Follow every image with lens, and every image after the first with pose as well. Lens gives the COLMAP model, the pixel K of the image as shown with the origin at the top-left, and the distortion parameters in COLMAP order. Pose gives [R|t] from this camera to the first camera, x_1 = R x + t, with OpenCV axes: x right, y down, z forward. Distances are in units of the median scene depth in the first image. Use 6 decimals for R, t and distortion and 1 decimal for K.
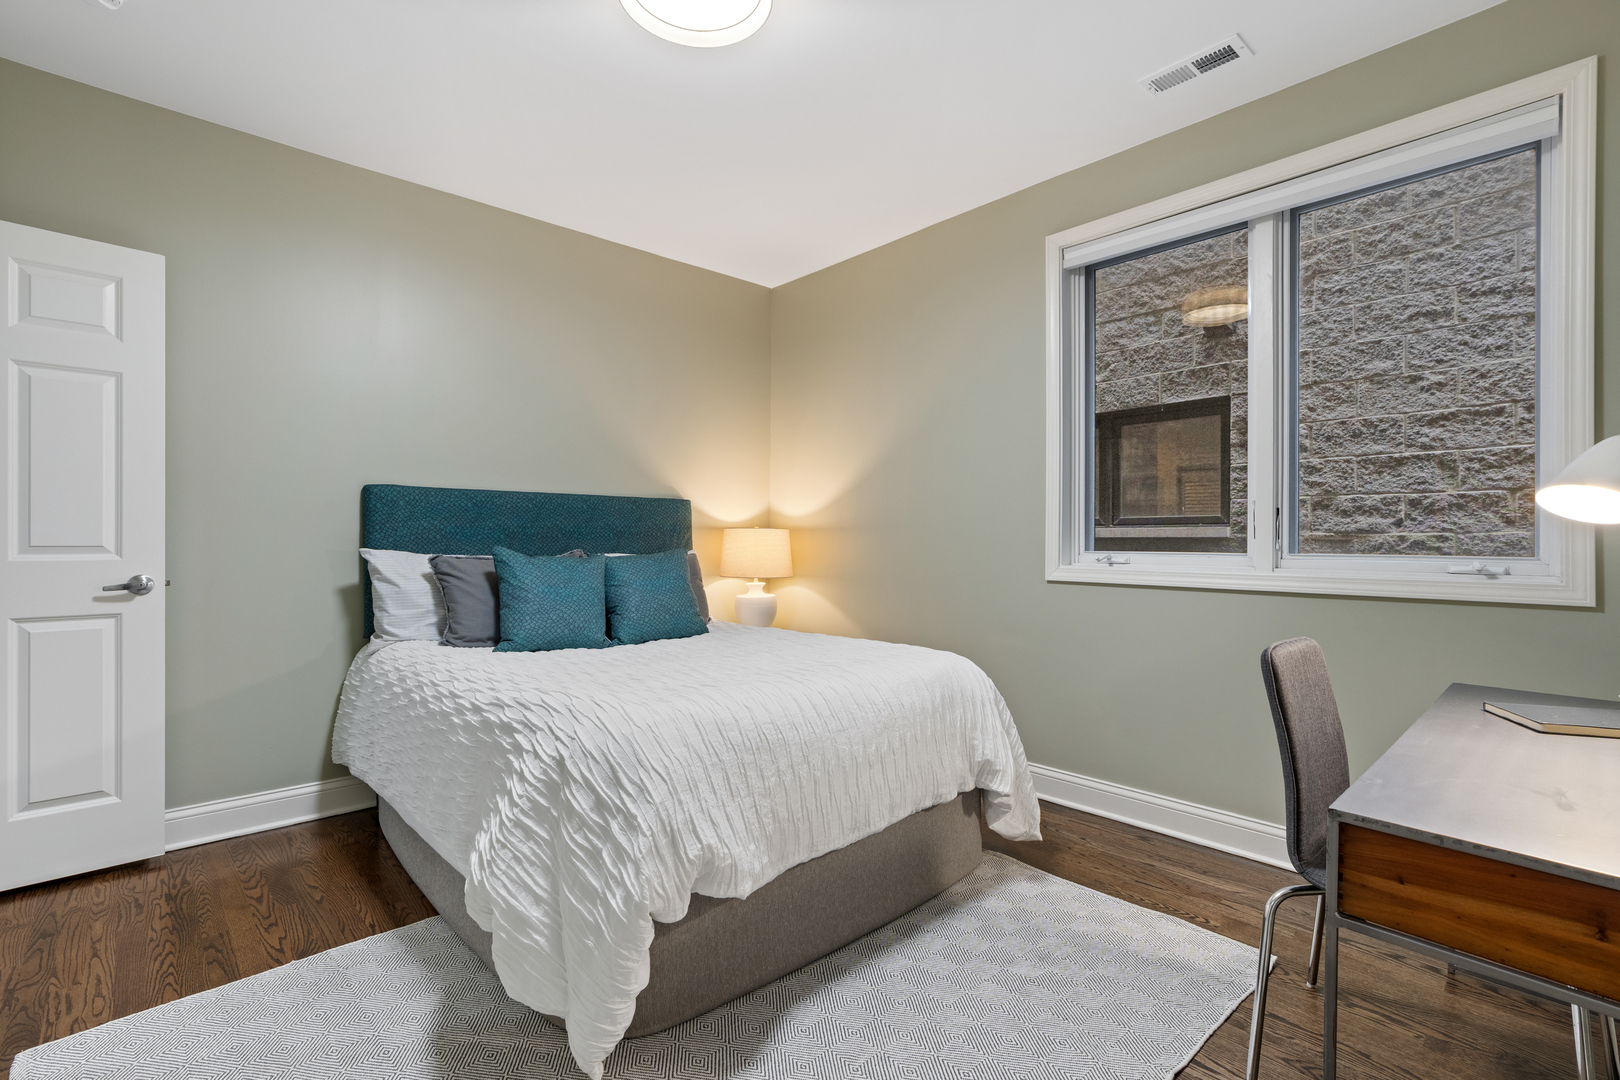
lens RADIAL K [[734.3, 0, 816.3], [0, 734.3, 529.9], [0, 0, 1]] dist [0.000376, 0.000352]
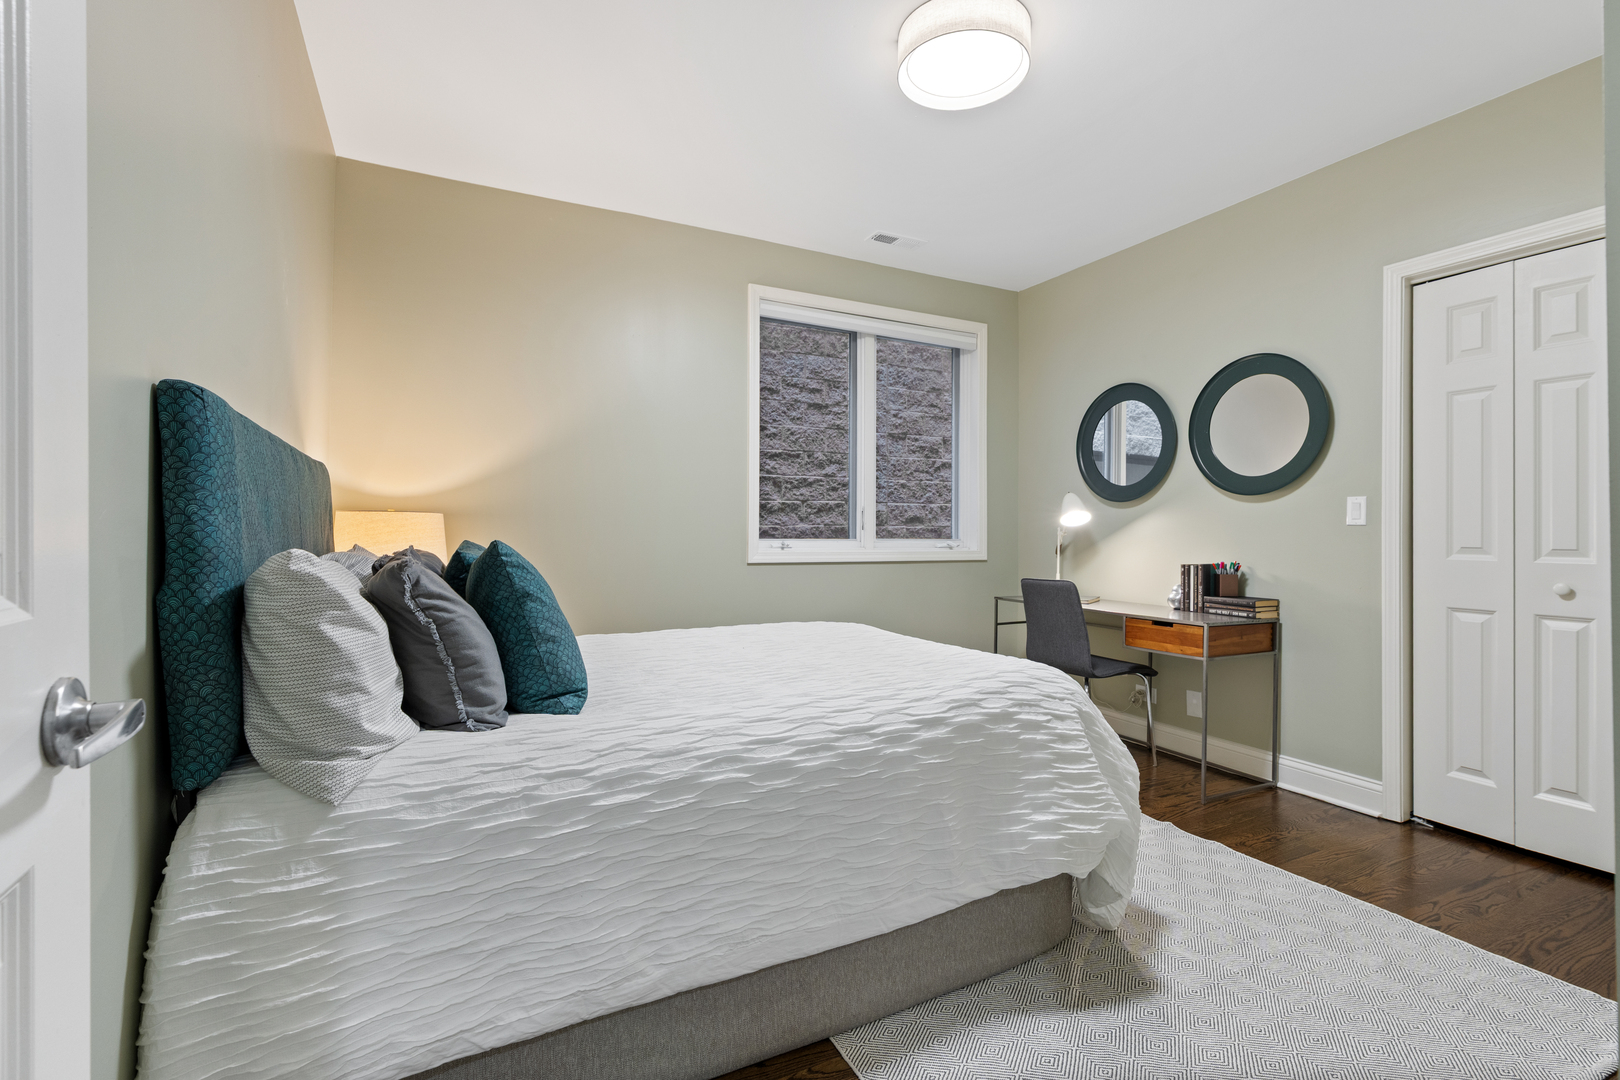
lens RADIAL K [[734.3, 0, 816.3], [0, 734.3, 529.9], [0, 0, 1]] dist [0.000376, 0.000352]
pose [[0.270313, 0.000899, 0.962772, -0.725971], [-0.019060, 0.999809, 0.004418, 0.005340], [-0.962584, -0.019545, 0.270279, 0.482250]]
